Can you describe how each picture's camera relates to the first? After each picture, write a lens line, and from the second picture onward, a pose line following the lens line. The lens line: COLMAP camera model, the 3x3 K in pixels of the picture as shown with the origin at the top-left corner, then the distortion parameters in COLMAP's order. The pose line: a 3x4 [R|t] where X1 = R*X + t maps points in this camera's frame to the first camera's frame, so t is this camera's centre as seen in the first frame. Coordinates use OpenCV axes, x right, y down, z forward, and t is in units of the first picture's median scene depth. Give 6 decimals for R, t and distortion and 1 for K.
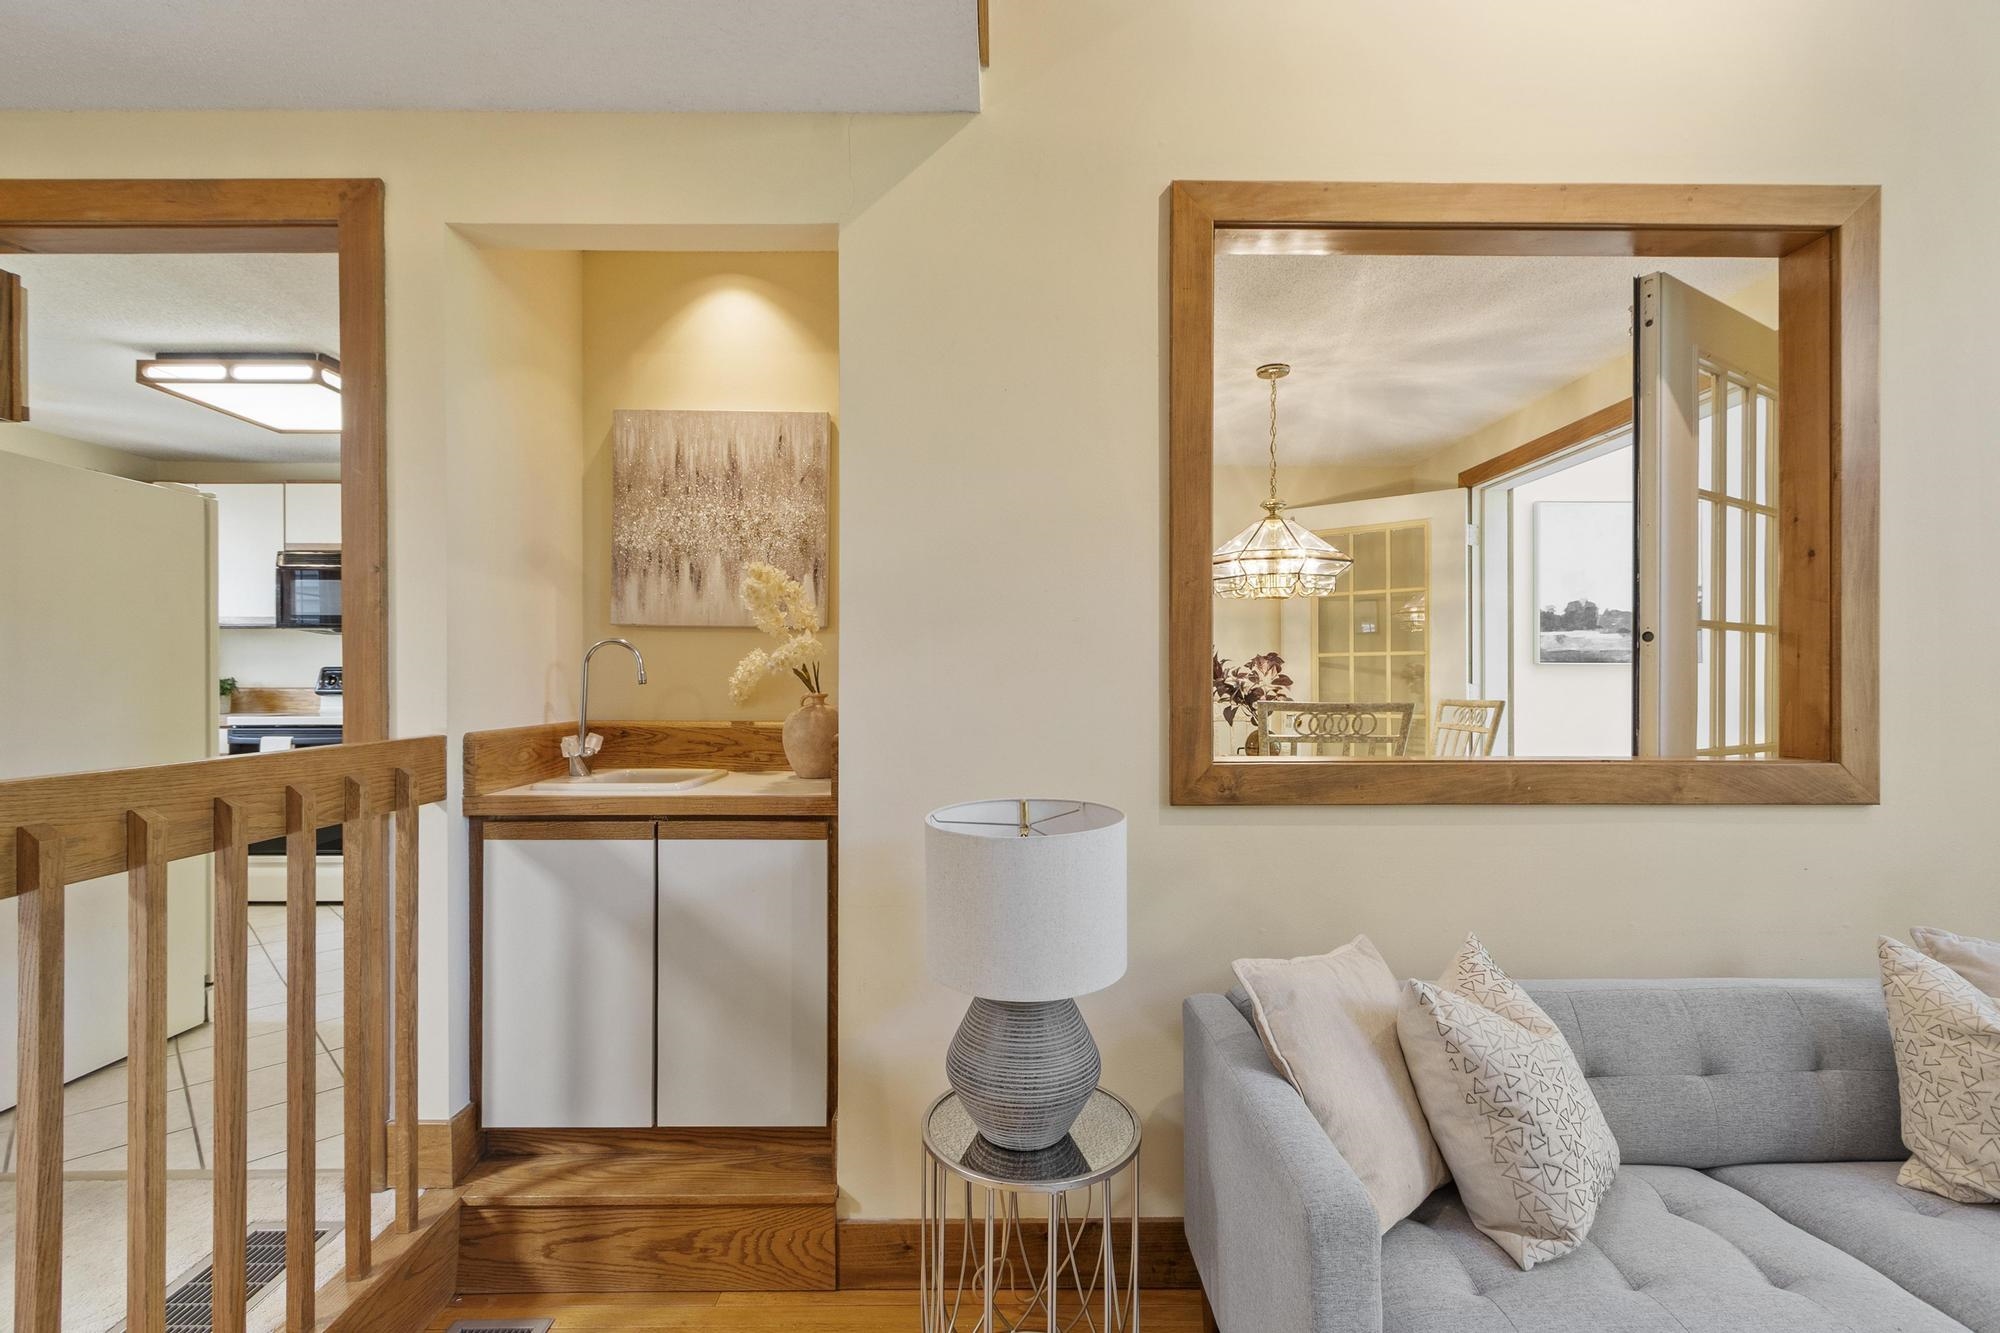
lens RADIAL K [[887.4, 0, 997.8], [0, 887.4, 683.9], [0, 0, 1]] dist [0.000111, -0.001066]
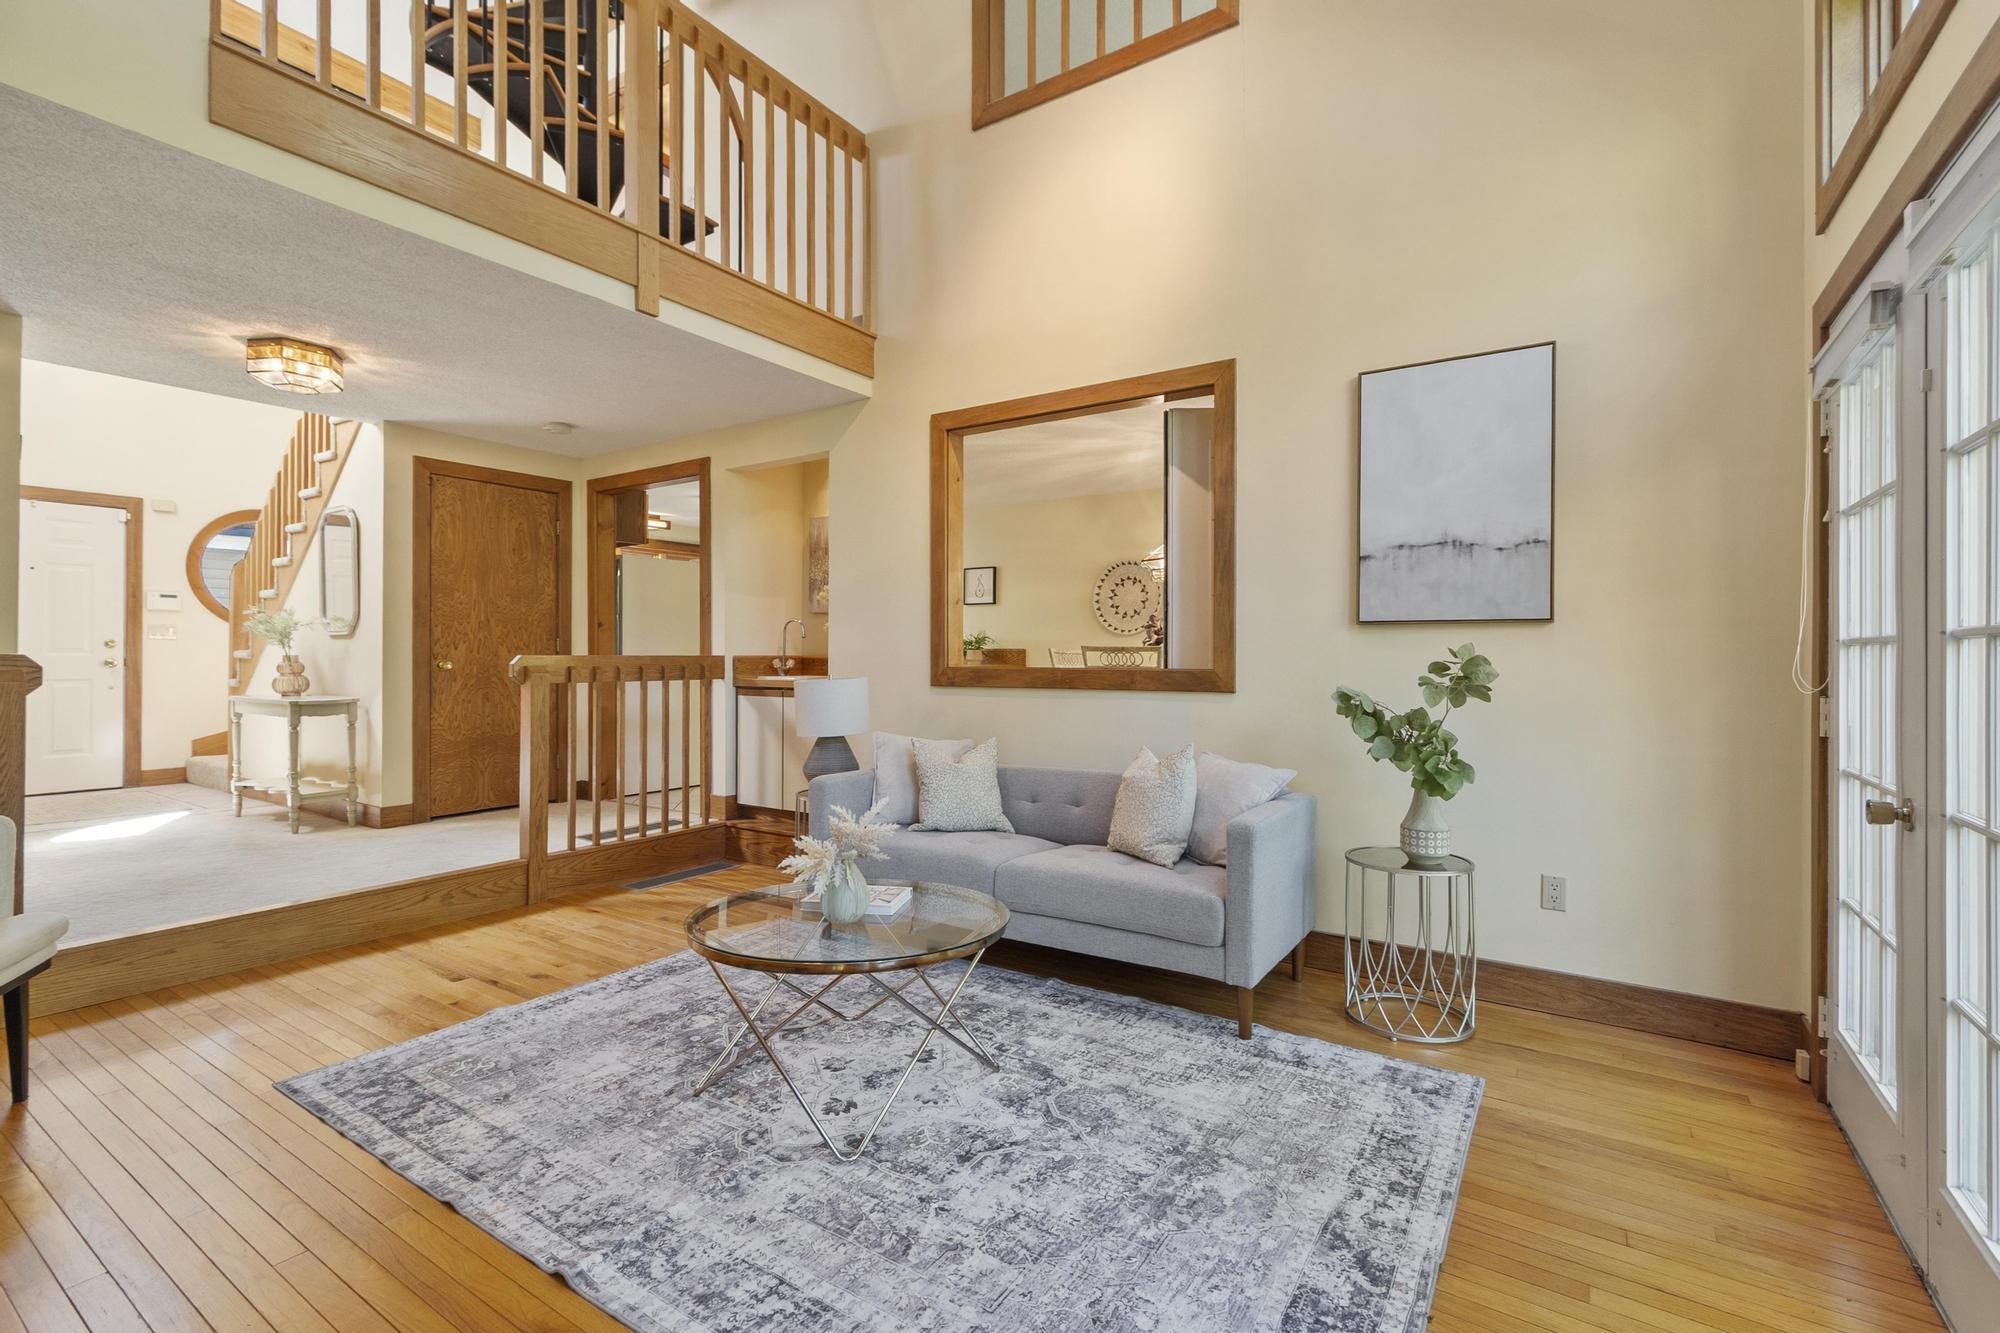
lens RADIAL K [[887.4, 0, 1005.8], [0, 887.4, 662.0], [0, 0, 1]] dist [0.000111, -0.001066]
pose [[0.833285, 0.004474, -0.552826, 1.613721], [-0.004225, 0.999990, 0.001725, 0.070209], [0.552828, 0.000898, 0.833295, -0.804021]]
